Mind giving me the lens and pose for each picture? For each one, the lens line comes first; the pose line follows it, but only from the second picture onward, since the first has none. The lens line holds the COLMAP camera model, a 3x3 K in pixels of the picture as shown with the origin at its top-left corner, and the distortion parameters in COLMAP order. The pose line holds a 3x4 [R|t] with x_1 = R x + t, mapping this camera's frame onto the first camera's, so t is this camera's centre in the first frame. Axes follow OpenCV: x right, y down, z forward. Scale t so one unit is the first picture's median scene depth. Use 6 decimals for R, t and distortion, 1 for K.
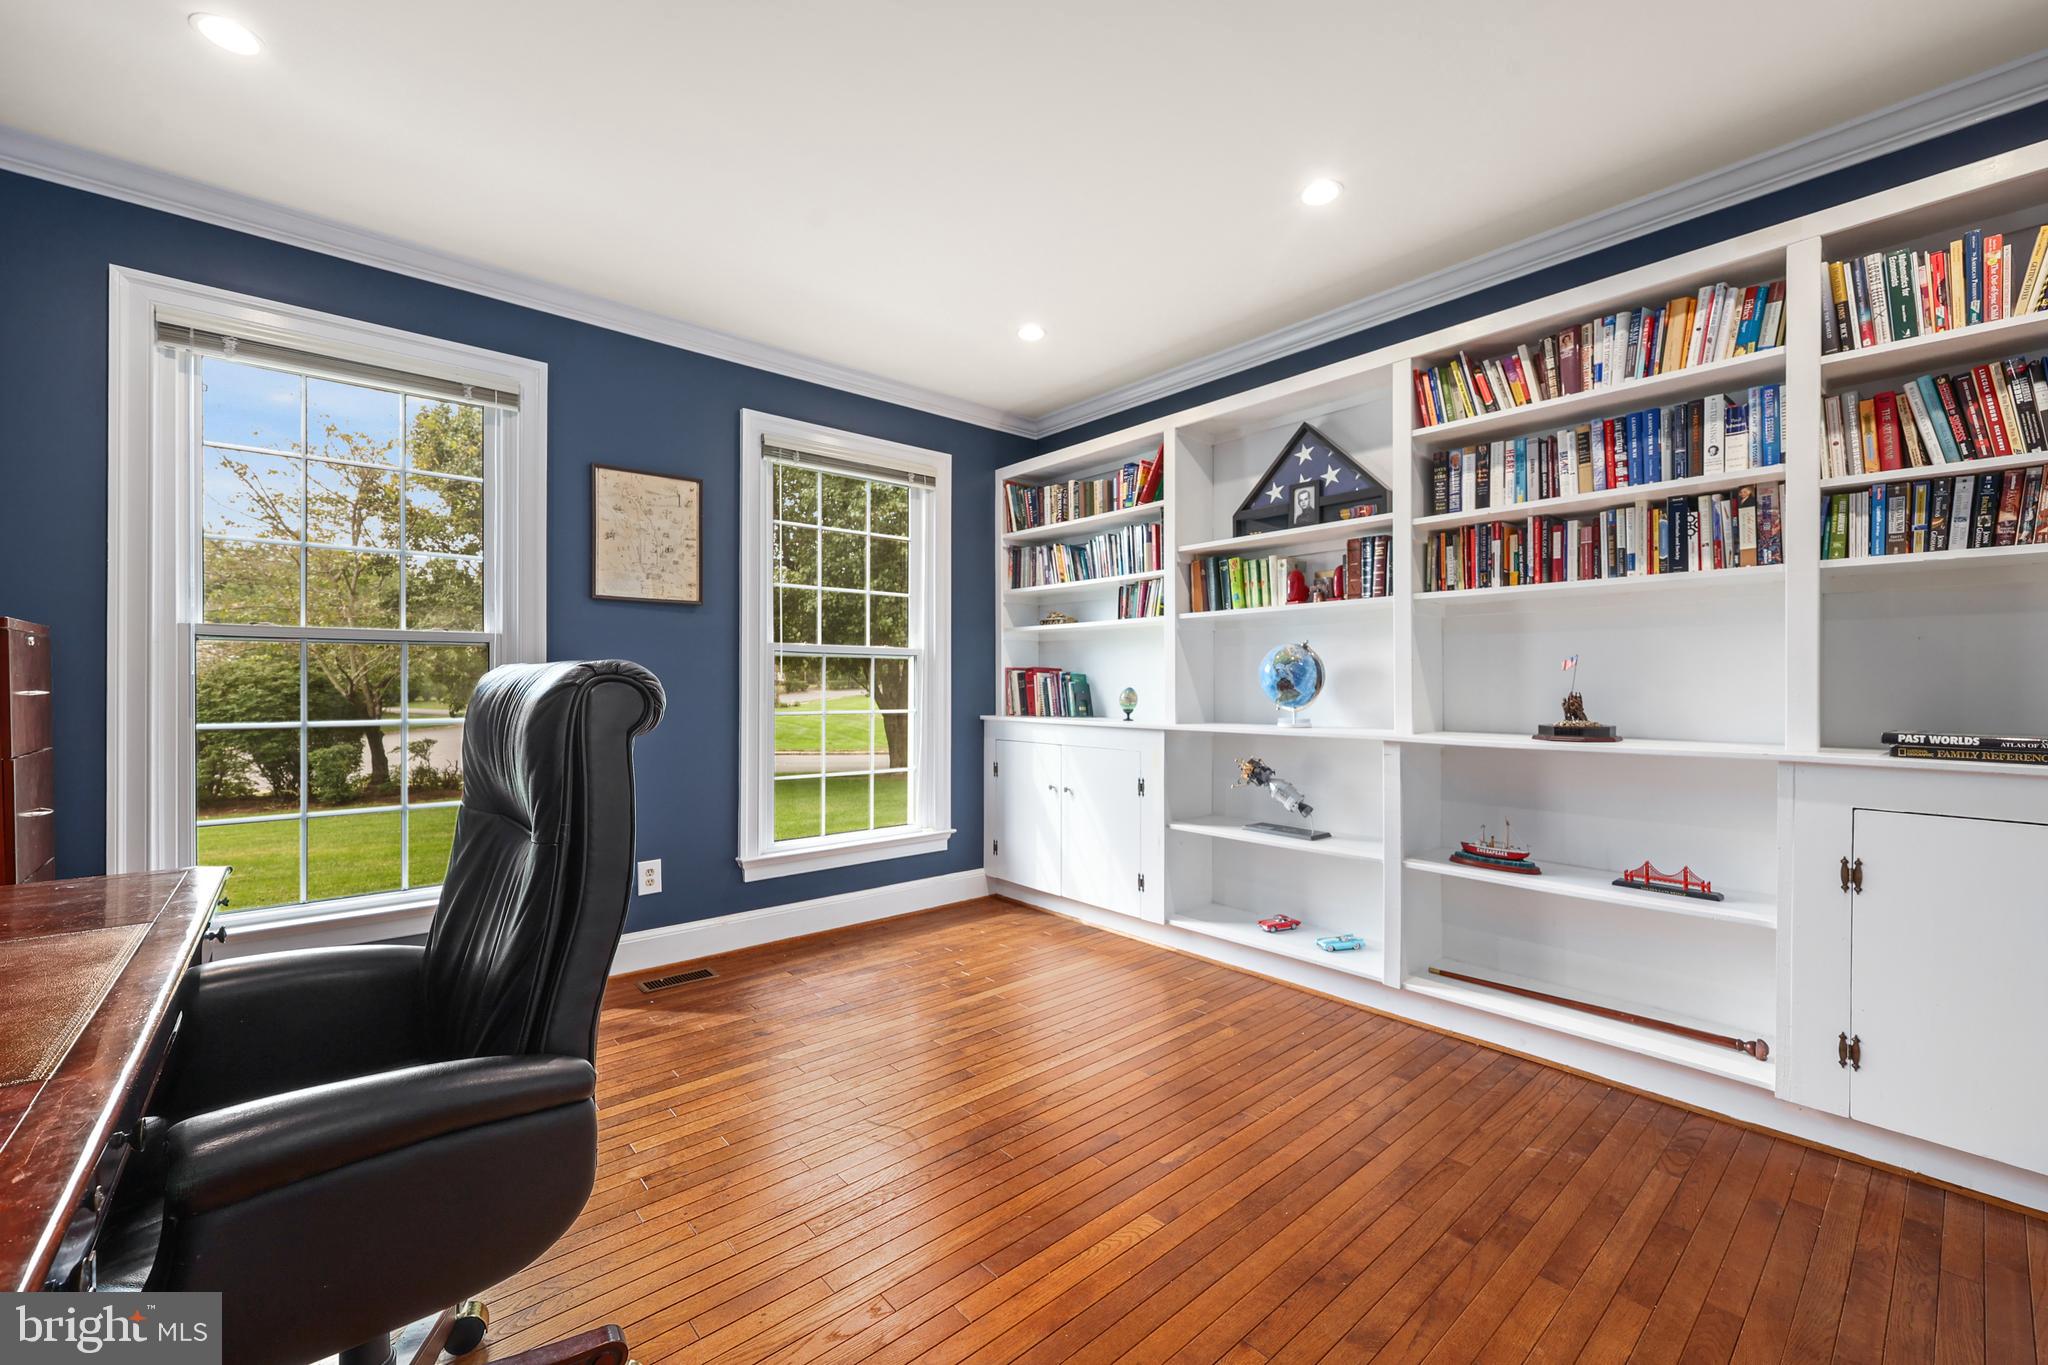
lens RADIAL K [[836.4, 0, 1031.5], [0, 836.4, 688.2], [0, 0, 1]] dist [-0.000414, -0.000420]
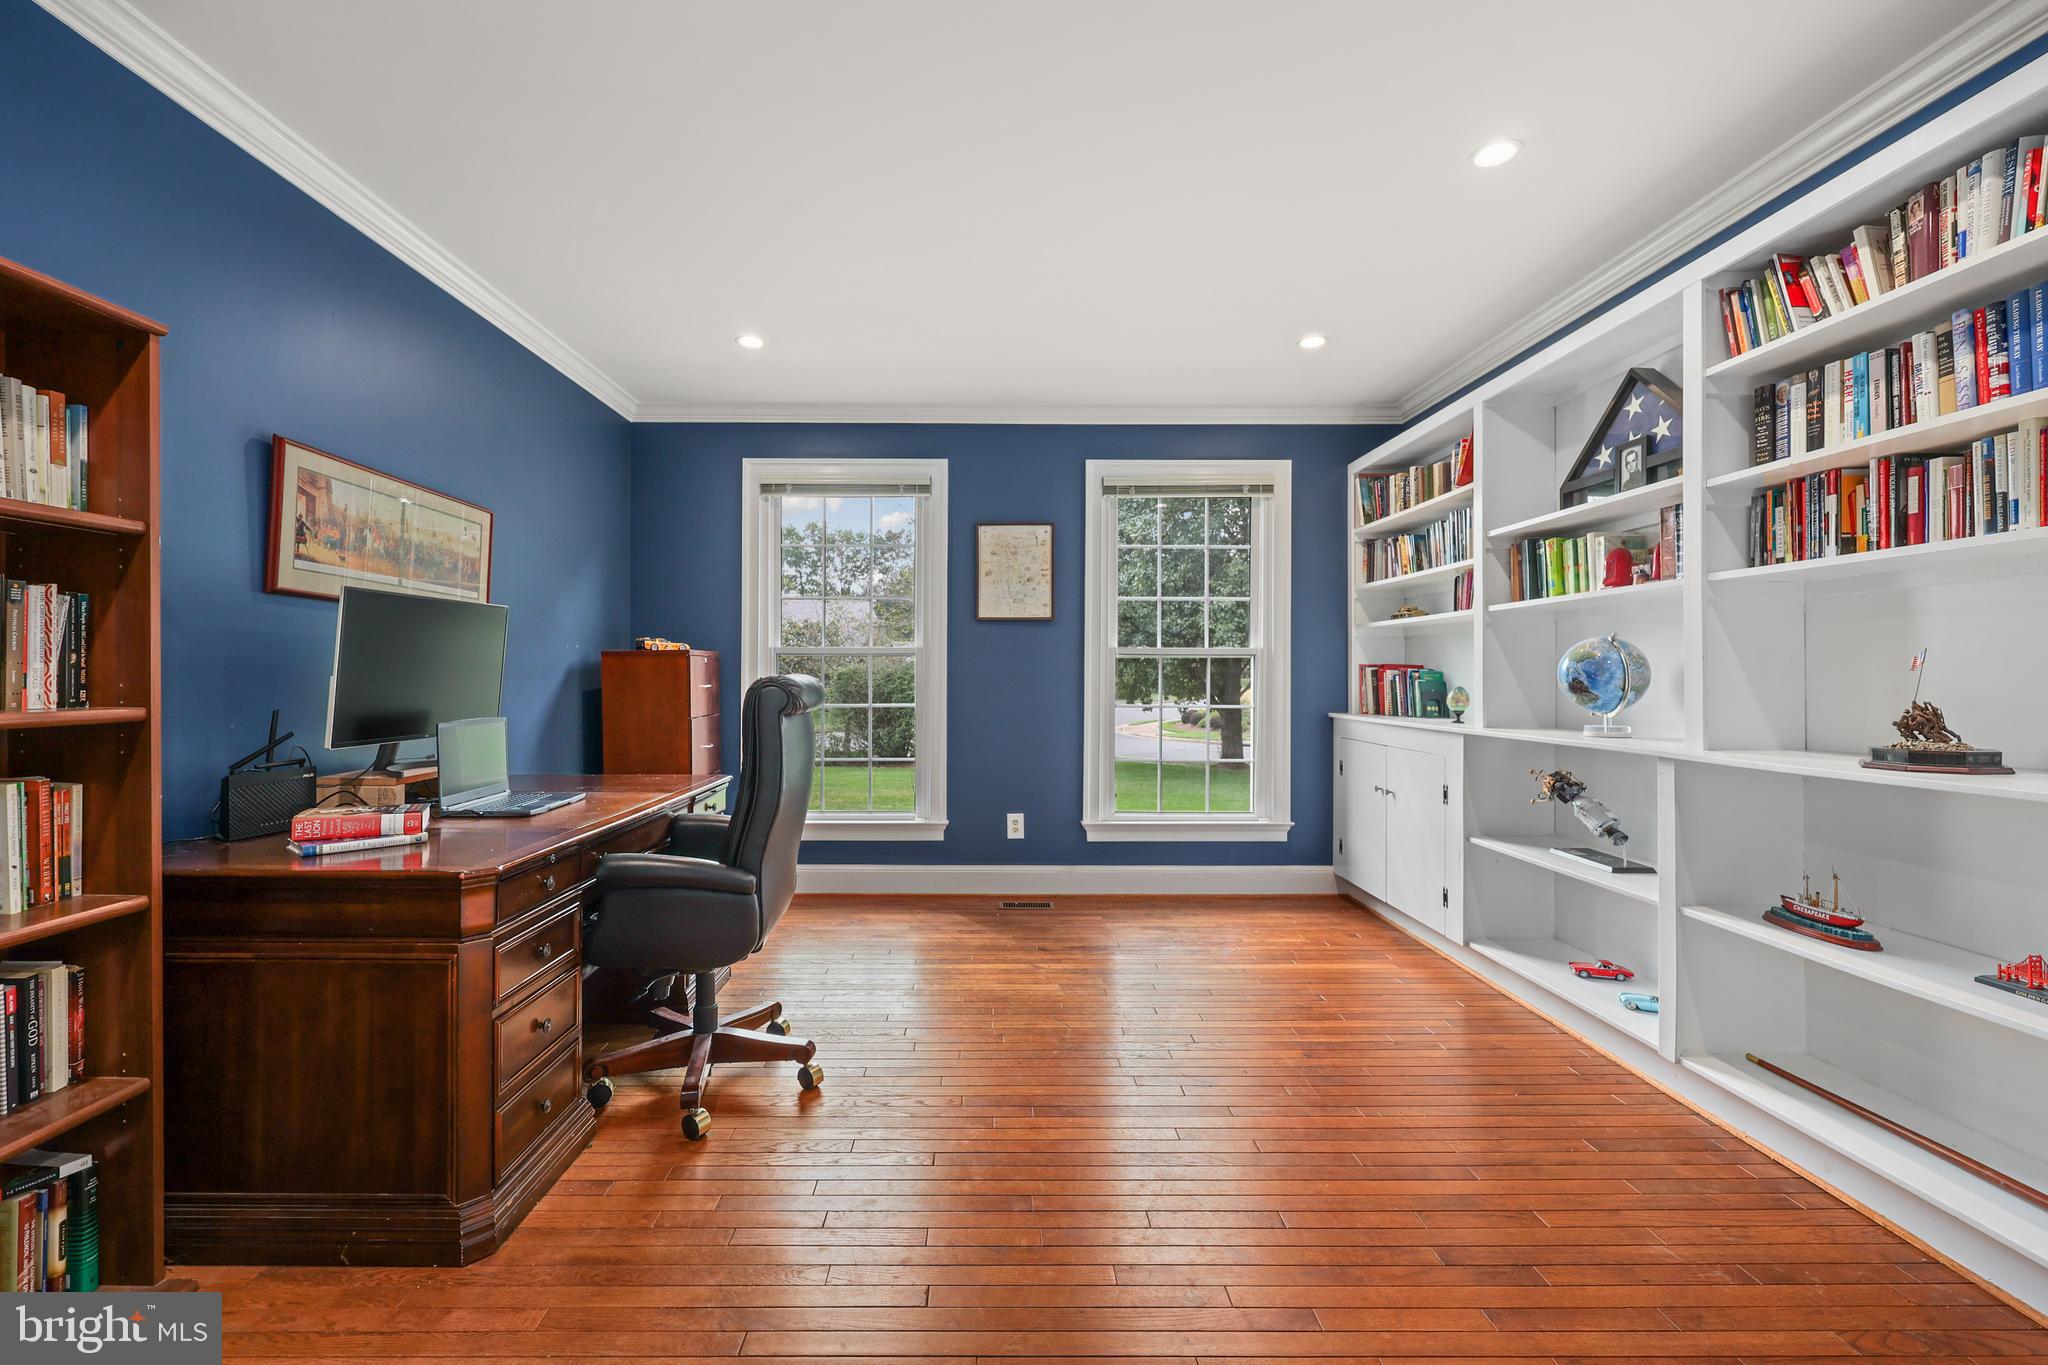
lens RADIAL K [[836.4, 0, 960.9], [0, 836.4, 673.3], [0, 0, 1]] dist [-0.000414, -0.000420]
pose [[0.745528, -0.002656, -0.666469, 0.379128], [-0.002787, 0.999971, -0.007103, -0.008686], [0.666468, 0.007152, 0.745499, -0.054823]]
